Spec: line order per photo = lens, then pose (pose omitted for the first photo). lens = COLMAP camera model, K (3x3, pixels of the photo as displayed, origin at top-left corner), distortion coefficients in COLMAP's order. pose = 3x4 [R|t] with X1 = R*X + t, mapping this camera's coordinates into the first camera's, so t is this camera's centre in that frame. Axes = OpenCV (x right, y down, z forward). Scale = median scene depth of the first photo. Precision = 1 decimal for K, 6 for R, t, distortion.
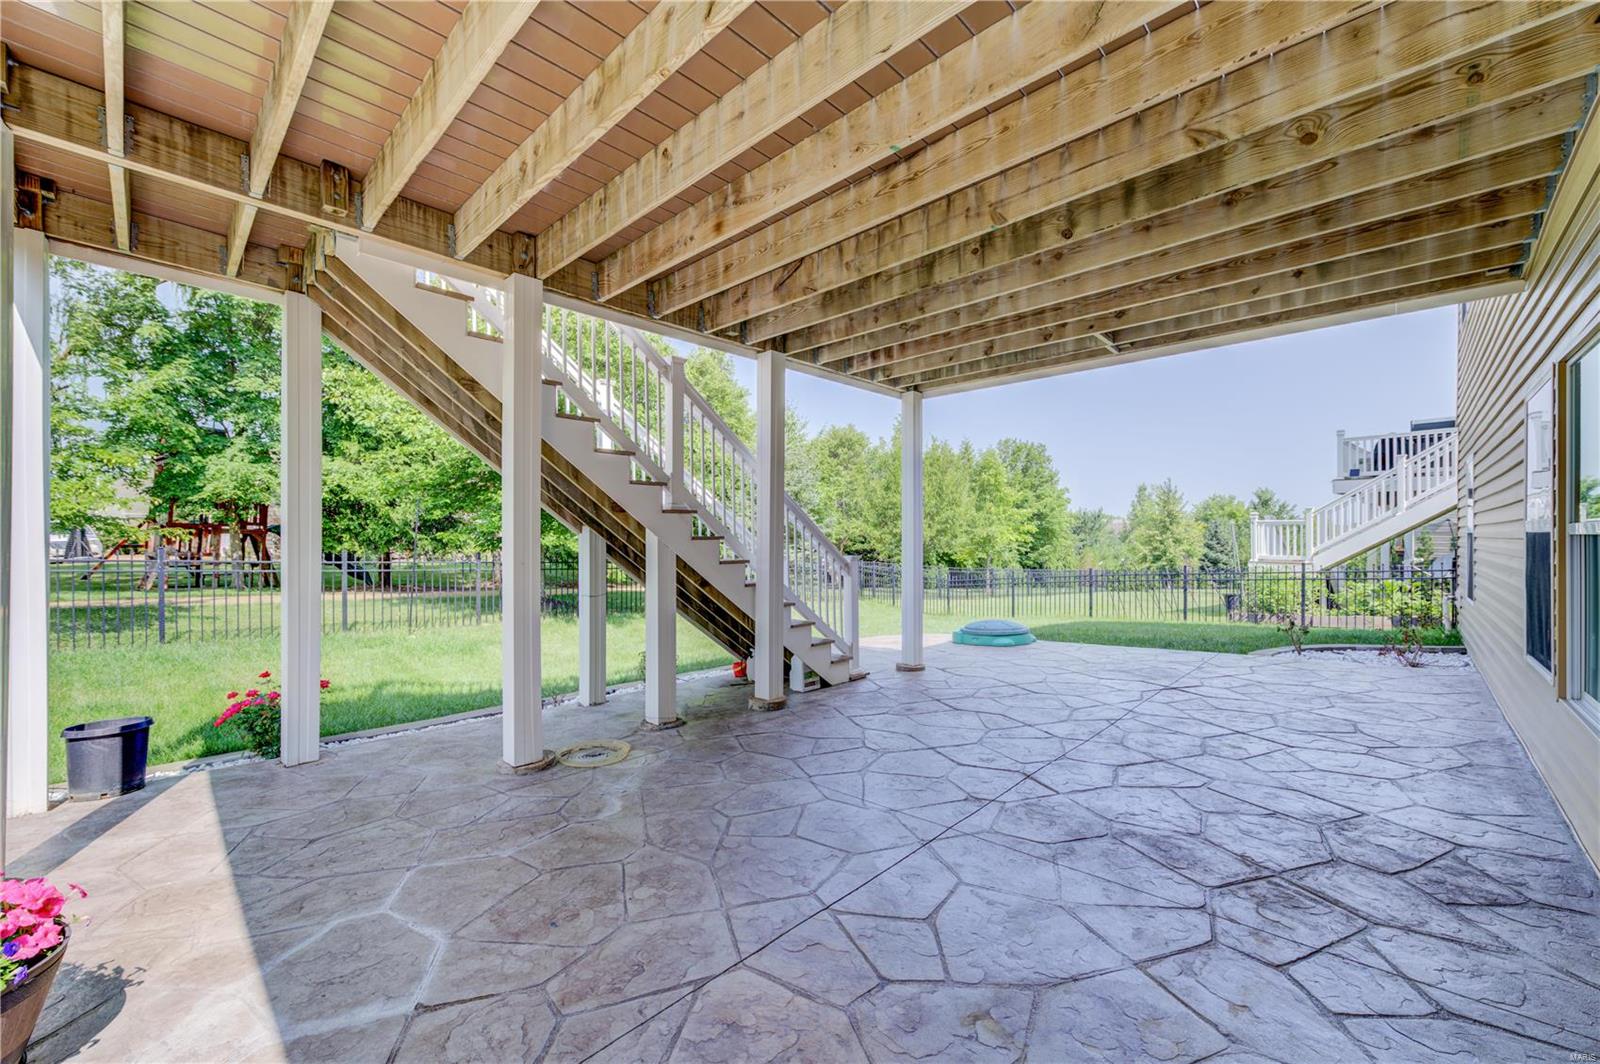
lens RADIAL K [[627.4, 0, 799.5], [0, 627.4, 535.9], [0, 0, 1]] dist [-0.000694, 0.000013]
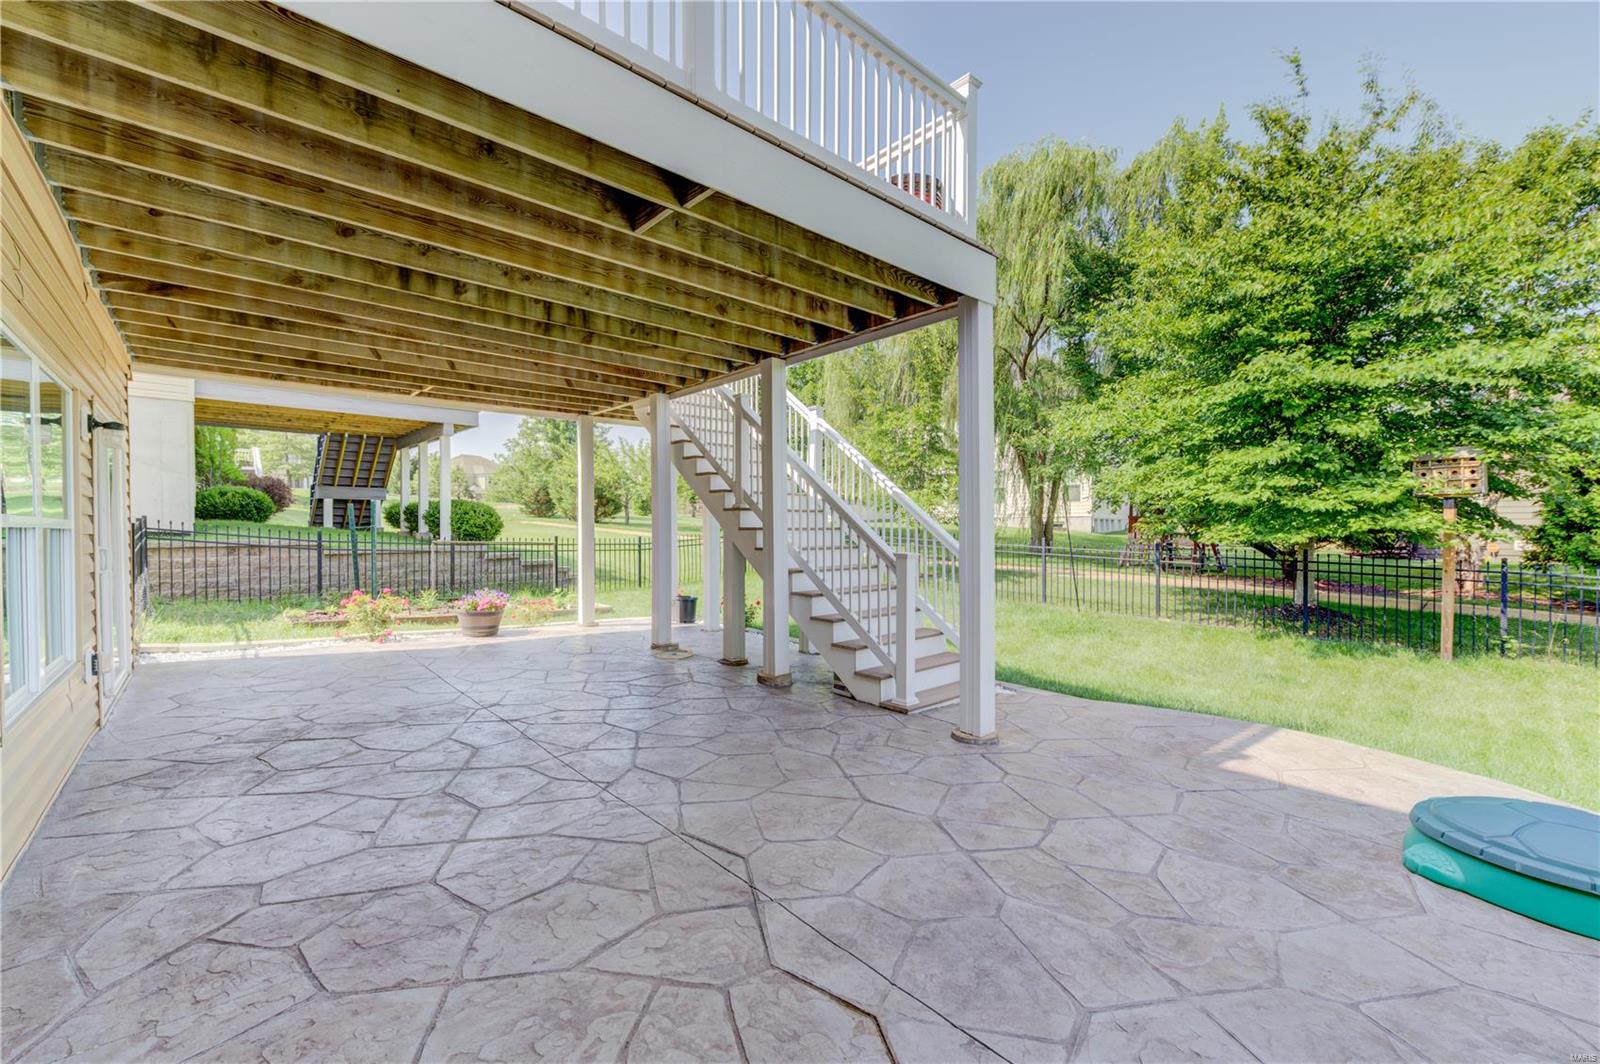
lens RADIAL K [[656.0, 0, 800.0], [0, 656.0, 532.0], [0, 0, 1]] dist [-0.001302, -0.000136]
pose [[-0.077563, 0.010465, -0.996933, 1.531639], [0.003635, 0.999941, 0.010214, 0.004234], [0.996981, -0.002831, -0.077596, 1.610947]]
